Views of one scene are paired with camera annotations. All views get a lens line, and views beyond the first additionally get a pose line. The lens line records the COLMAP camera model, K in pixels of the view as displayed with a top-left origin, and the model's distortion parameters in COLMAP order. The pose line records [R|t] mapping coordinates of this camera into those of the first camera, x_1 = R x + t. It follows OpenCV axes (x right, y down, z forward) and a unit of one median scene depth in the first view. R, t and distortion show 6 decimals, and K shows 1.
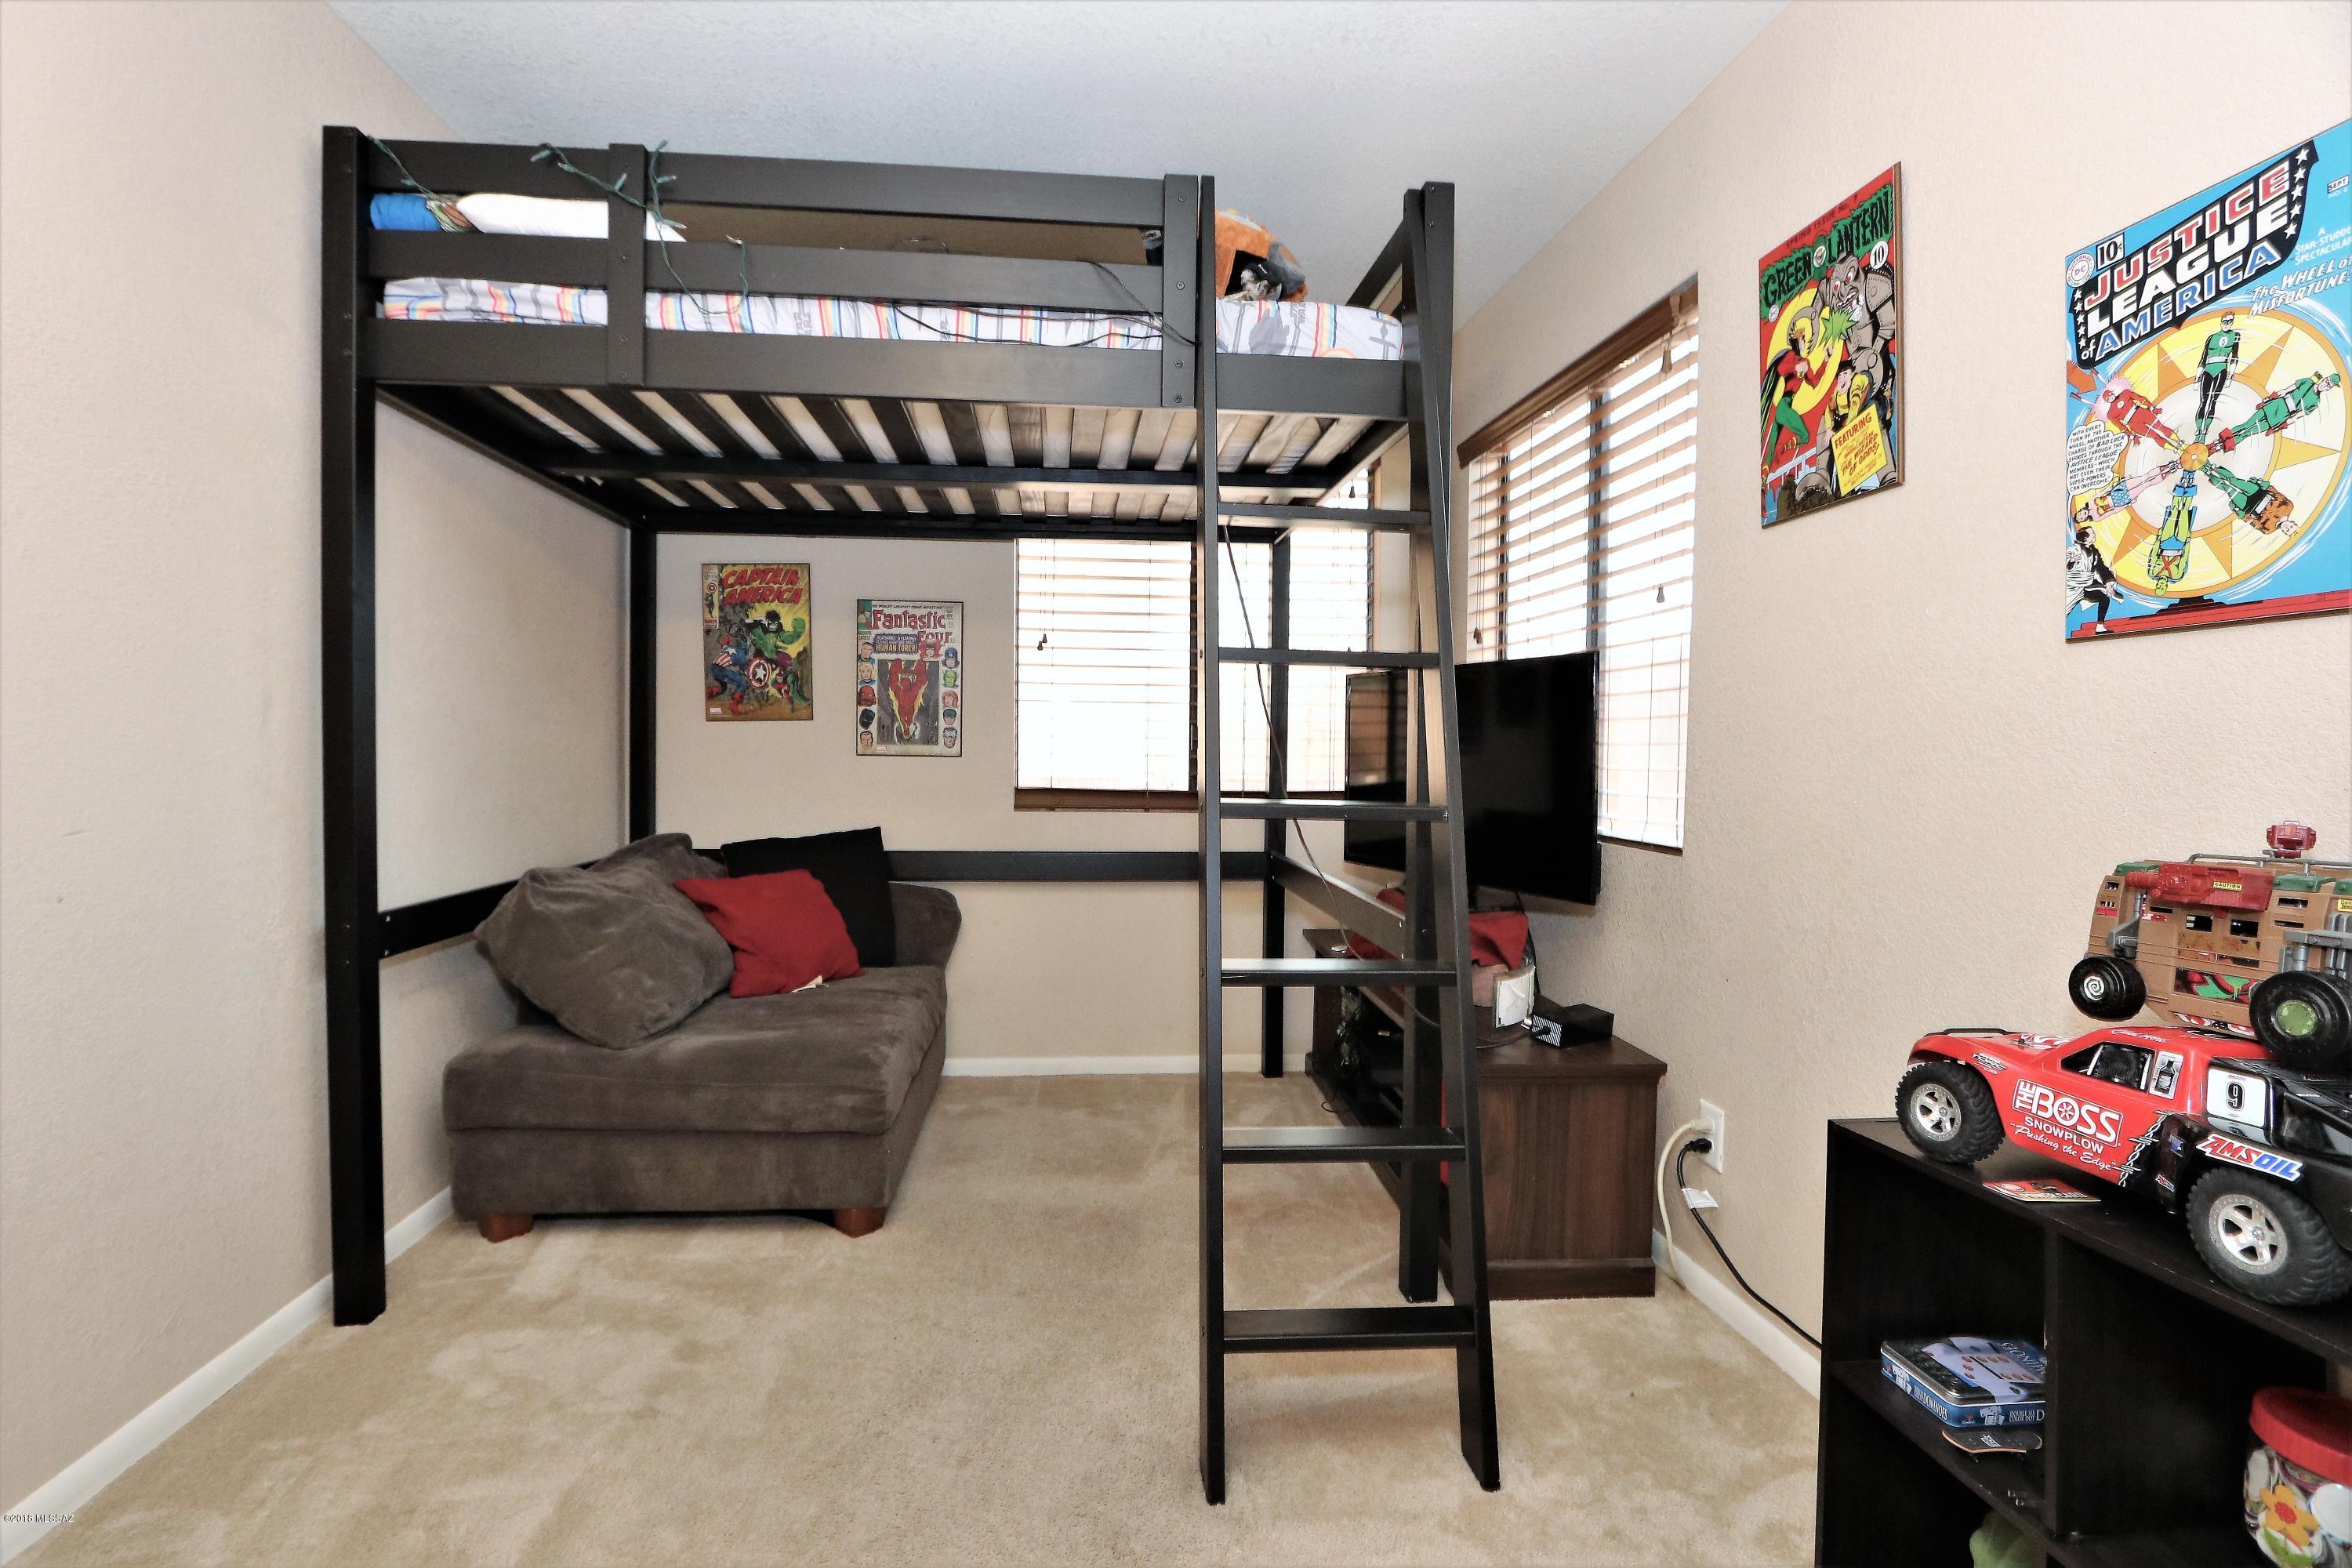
lens RADIAL K [[1090.5, 0, 1149.8], [0, 1090.5, 775.6], [0, 0, 1]] dist [-0.020473, 0.003560]
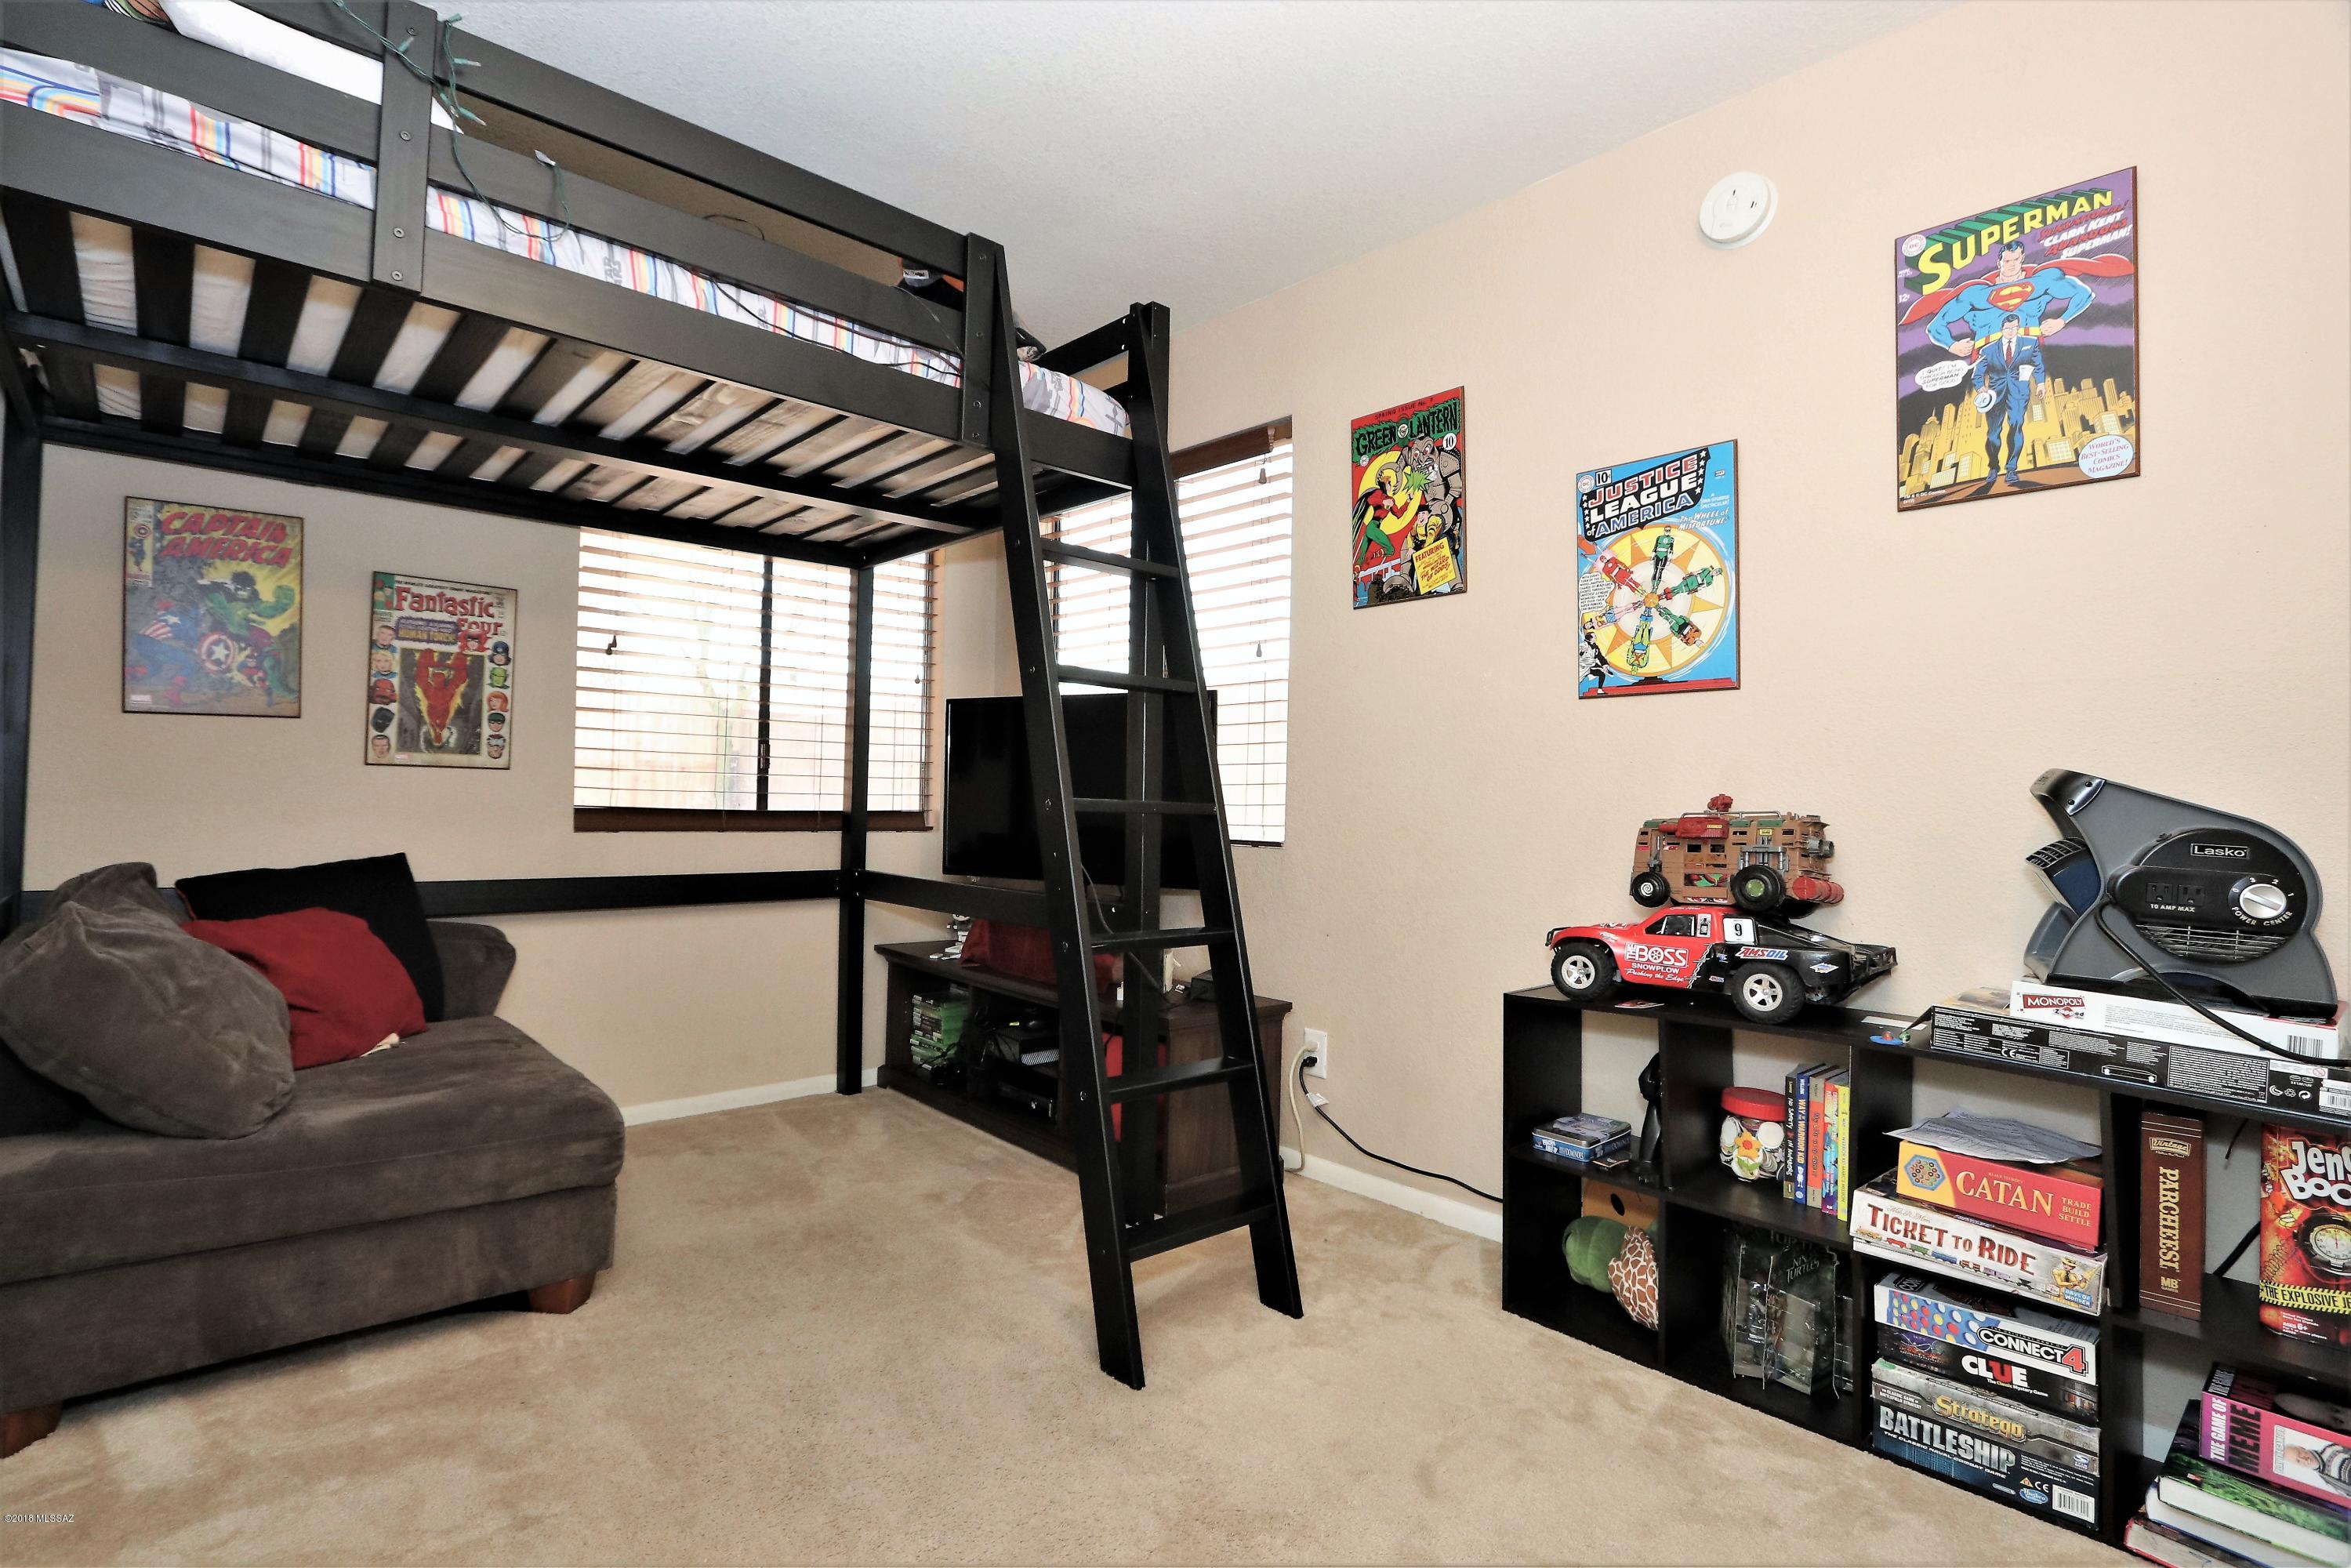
lens RADIAL K [[1118.4, 0, 1147.5], [0, 1118.4, 778.2], [0, 0, 1]] dist [-0.022408, 0.004513]
pose [[0.797745, 0.015953, 0.602784, -0.529414], [0.006632, 0.999357, -0.035227, 0.041611], [-0.602958, 0.032100, 0.797127, 0.008797]]
